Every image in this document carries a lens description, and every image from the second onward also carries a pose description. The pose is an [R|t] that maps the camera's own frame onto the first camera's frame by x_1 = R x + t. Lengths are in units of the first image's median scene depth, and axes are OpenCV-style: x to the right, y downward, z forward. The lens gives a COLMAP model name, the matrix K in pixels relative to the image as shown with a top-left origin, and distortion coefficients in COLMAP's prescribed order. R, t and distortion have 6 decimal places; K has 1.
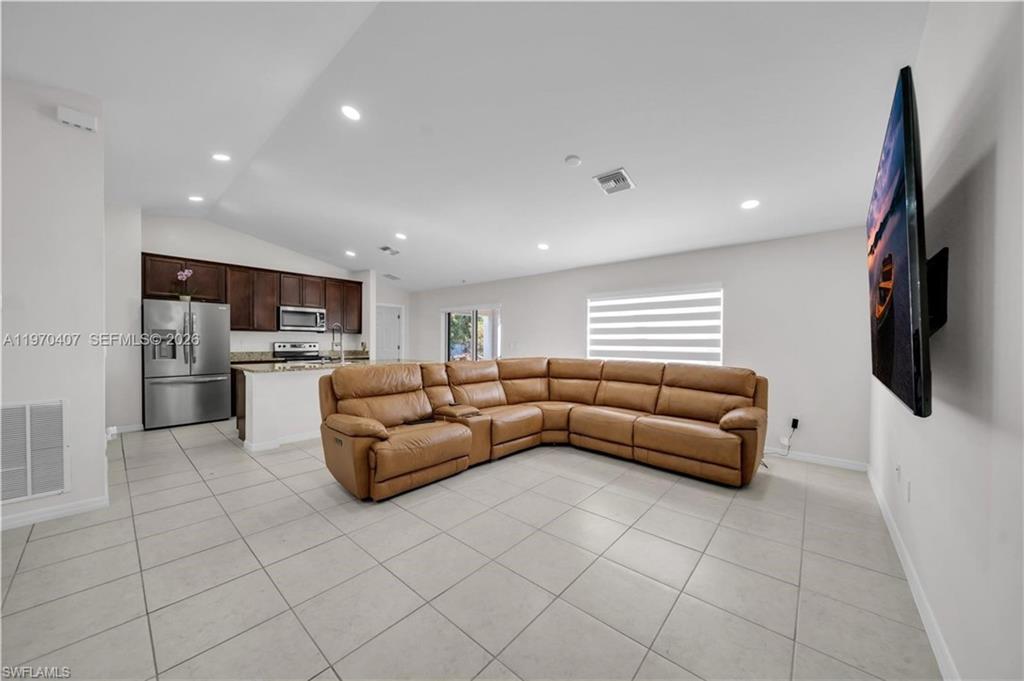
lens RADIAL K [[351.7, 0, 510.0], [0, 351.7, 343.5], [0, 0, 1]] dist [-0.000775, -0.001190]
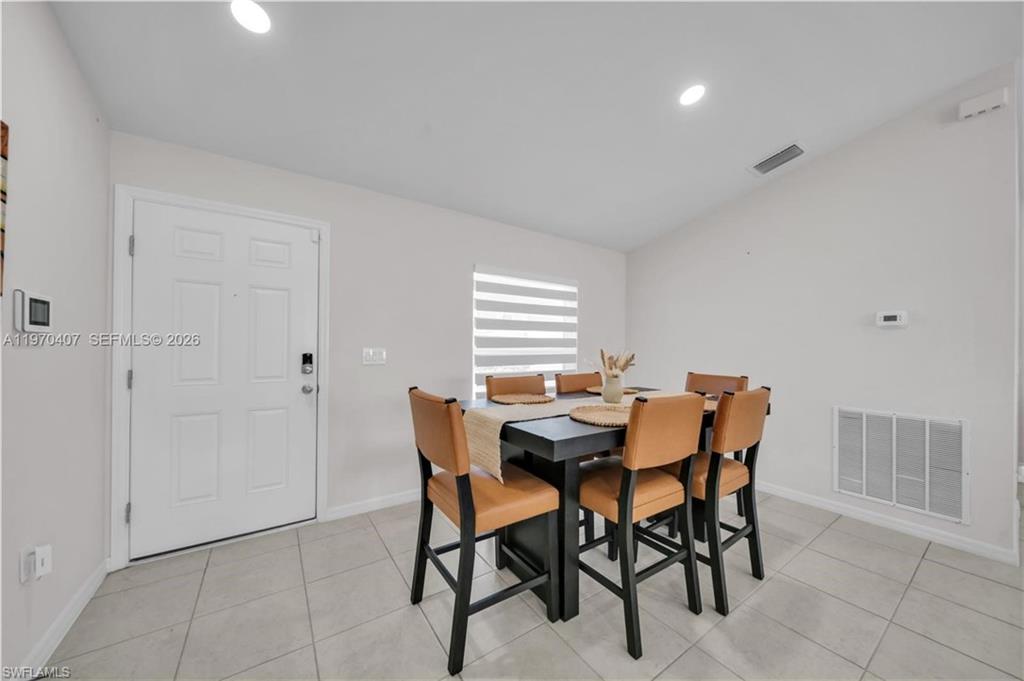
lens RADIAL K [[351.7, 0, 514.1], [0, 351.7, 346.8], [0, 0, 1]] dist [-0.000775, -0.001190]
pose [[-0.247253, -0.012045, -0.968876, -0.060093], [-0.020678, 0.999761, -0.007152, -0.000646], [0.968730, 0.018266, -0.247443, 0.052608]]
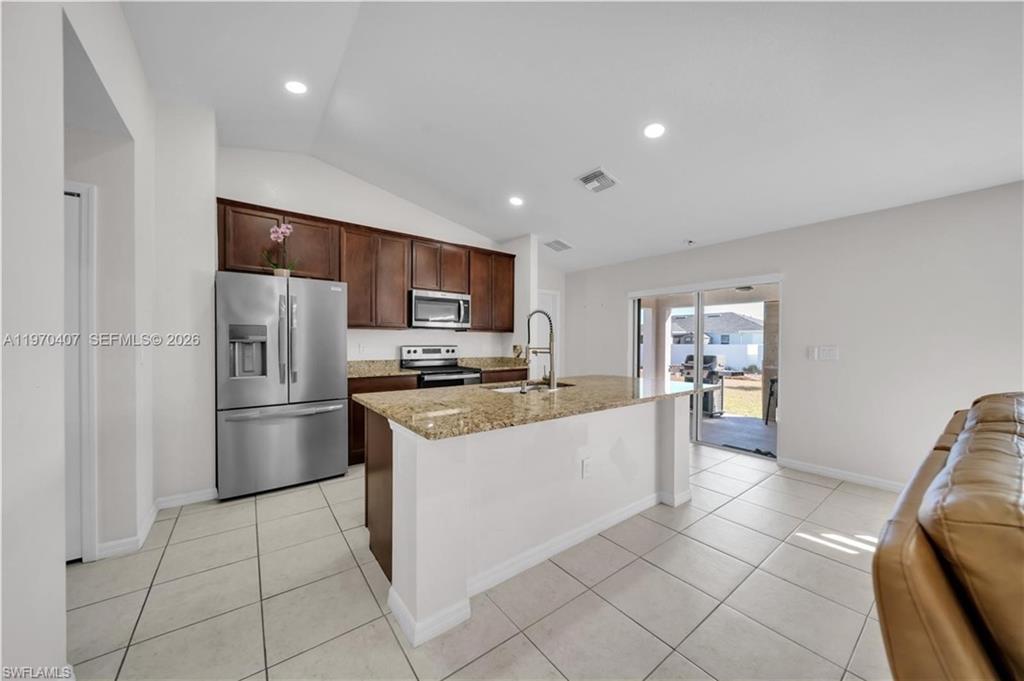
lens RADIAL K [[351.7, 0, 508.6], [0, 351.7, 342.8], [0, 0, 1]] dist [-0.000775, -0.001190]
pose [[0.978490, -0.002216, -0.206284, -0.503270], [0.001048, 0.999983, -0.005771, -0.007329], [0.206293, 0.005431, 0.978475, 0.587203]]
